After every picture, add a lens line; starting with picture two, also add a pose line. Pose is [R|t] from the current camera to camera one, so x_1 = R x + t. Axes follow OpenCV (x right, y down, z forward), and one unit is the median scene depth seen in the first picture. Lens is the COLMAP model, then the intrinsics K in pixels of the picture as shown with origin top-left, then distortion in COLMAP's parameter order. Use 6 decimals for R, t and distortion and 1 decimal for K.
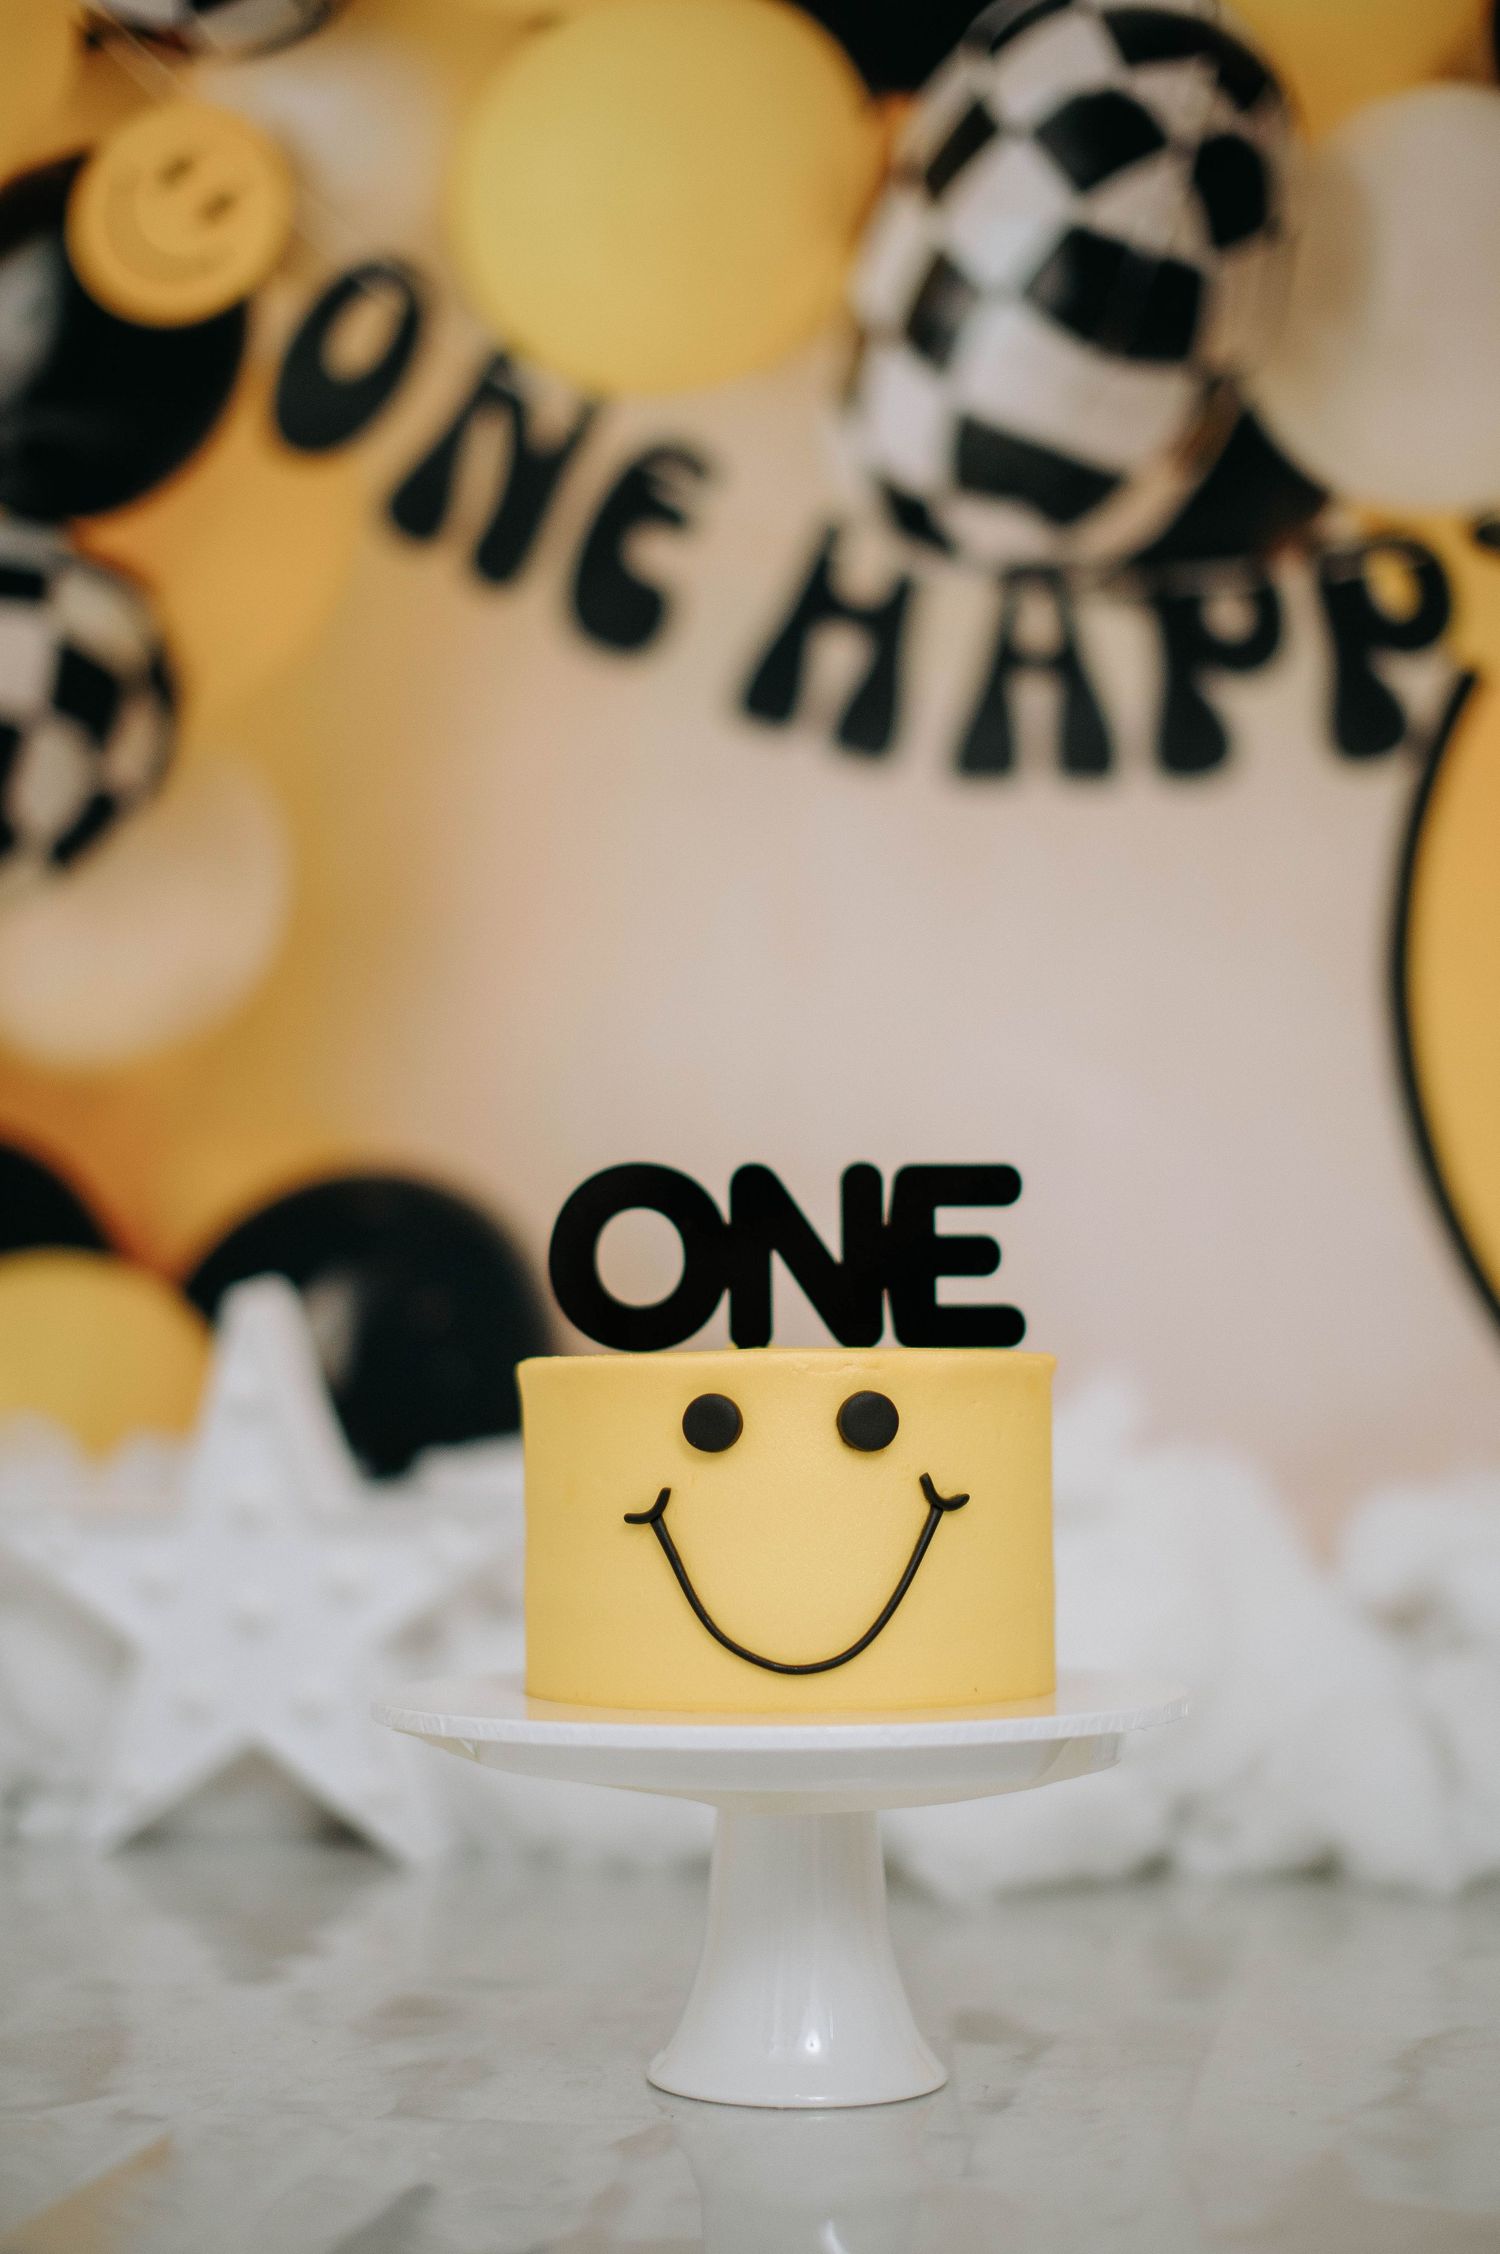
lens RADIAL K [[3133.7, 0, 750.0], [0, 3133.7, 1127.0], [0, 0, 1]] dist [-0.158604, 0.367799]
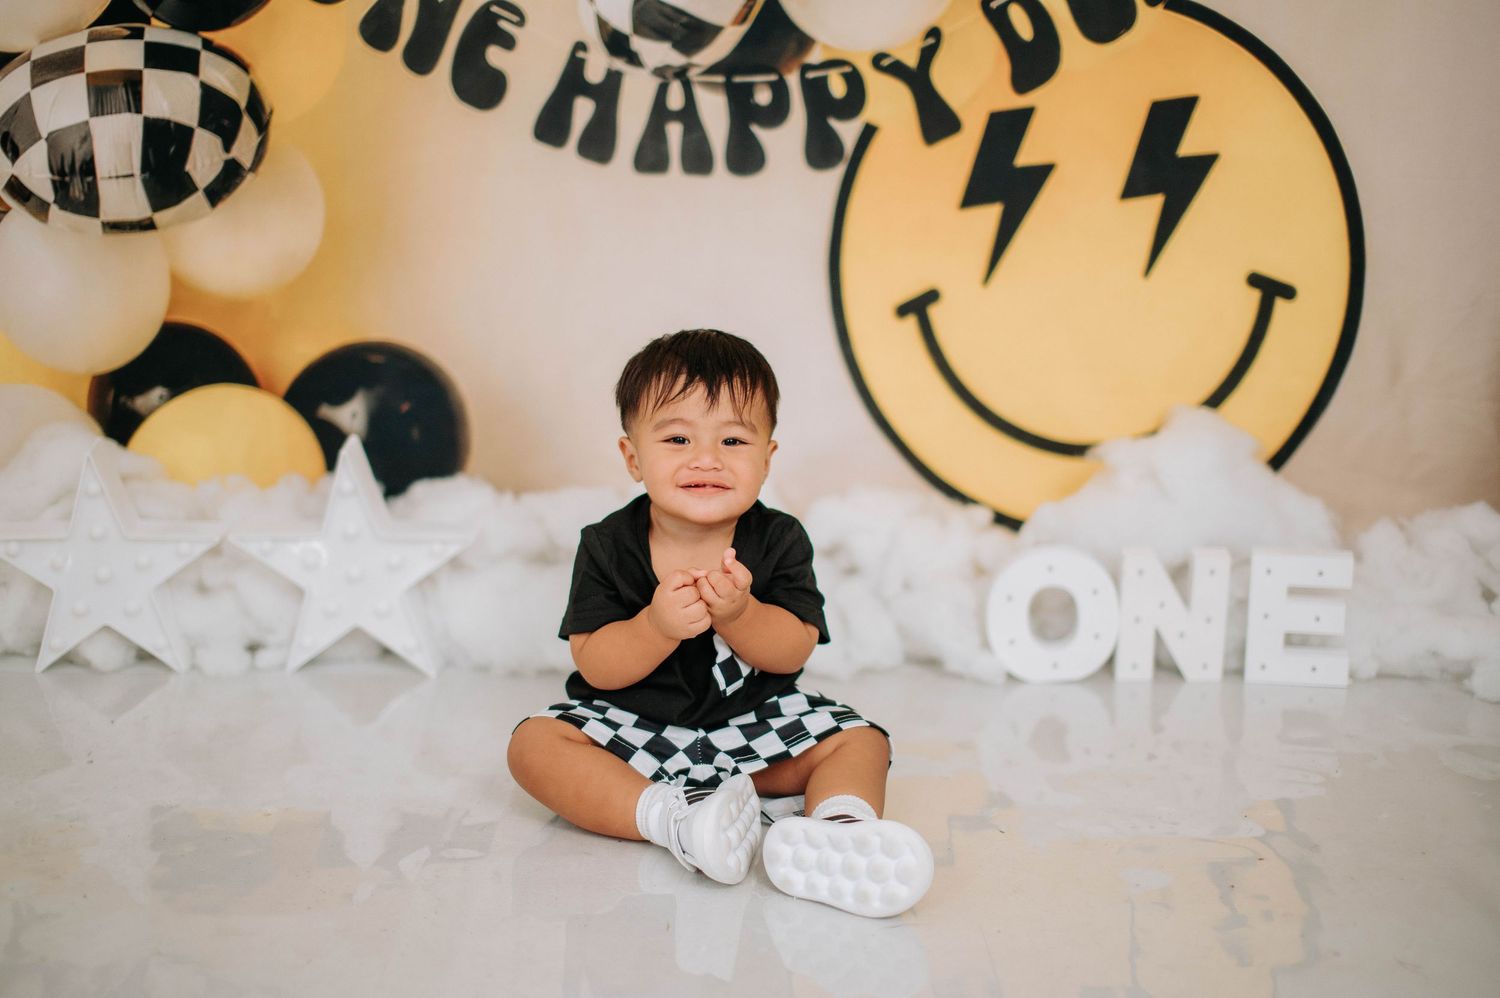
lens RADIAL K [[2085.4, 0, 750.0], [0, 2085.4, 499.0], [0, 0, 1]] dist [-0.158604, 0.367799]
pose [[0.987053, -0.039976, 0.155335, -0.091539], [-0.014388, 0.942473, 0.333974, -0.378020], [-0.159750, -0.331884, 0.929695, -0.441666]]
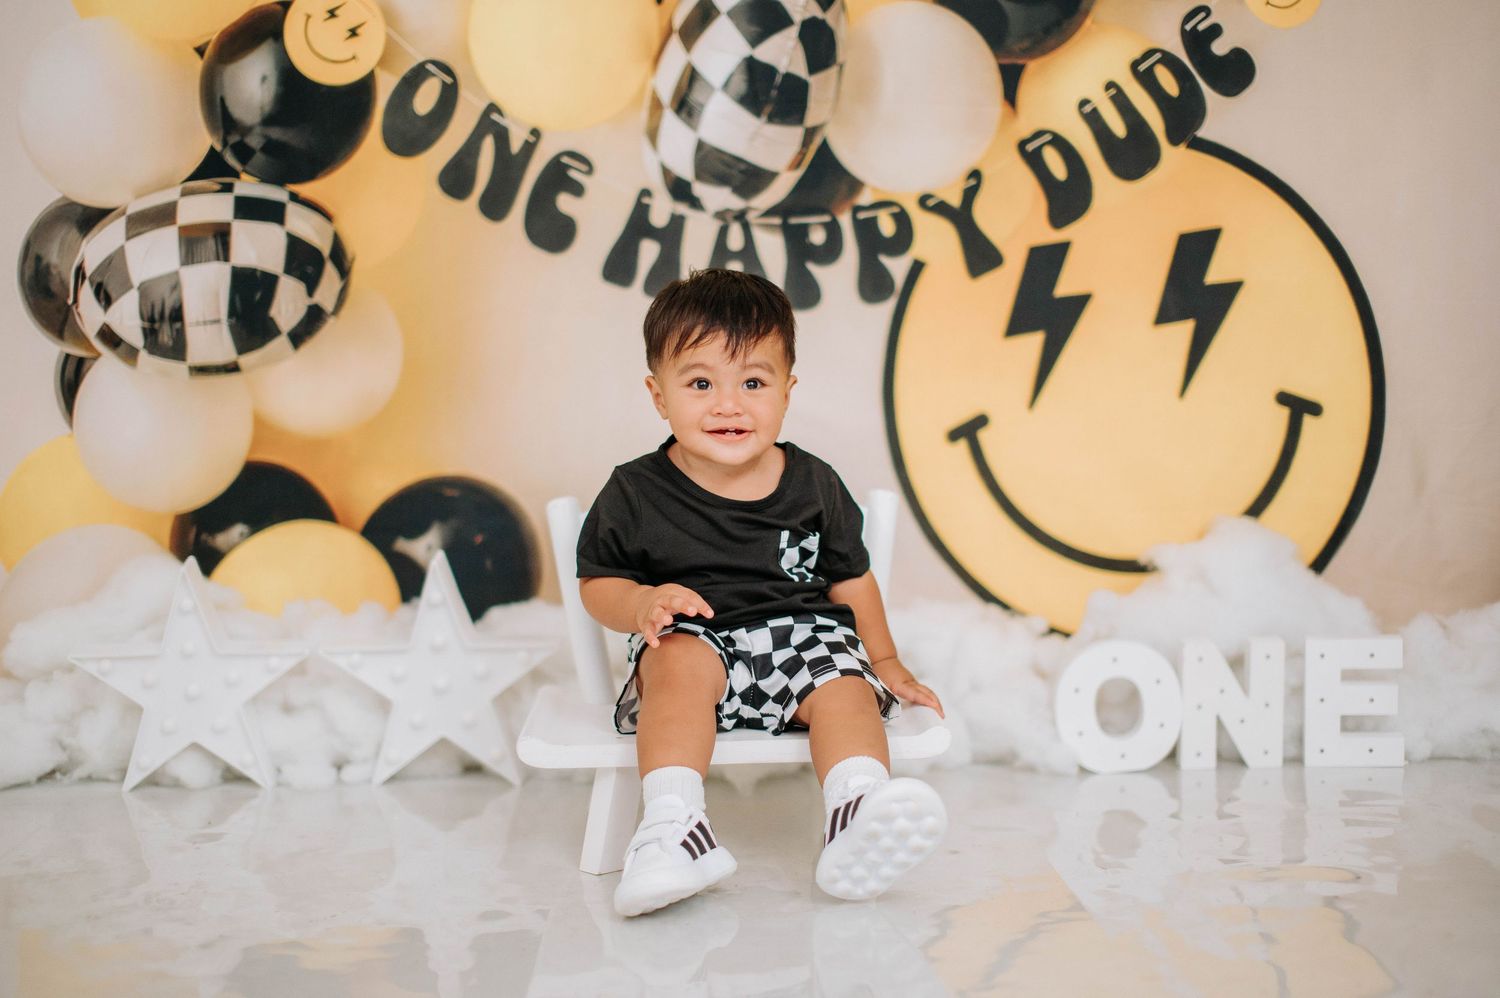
lens RADIAL K [[2085.4, 0, 750.0], [0, 2085.4, 499.0], [0, 0, 1]] dist [-0.158604, 0.367799]
pose [[0.981187, -0.036468, 0.189585, -0.195568], [0.003437, 0.985141, 0.171711, -0.234250], [-0.193030, -0.167828, 0.966733, -0.523700]]
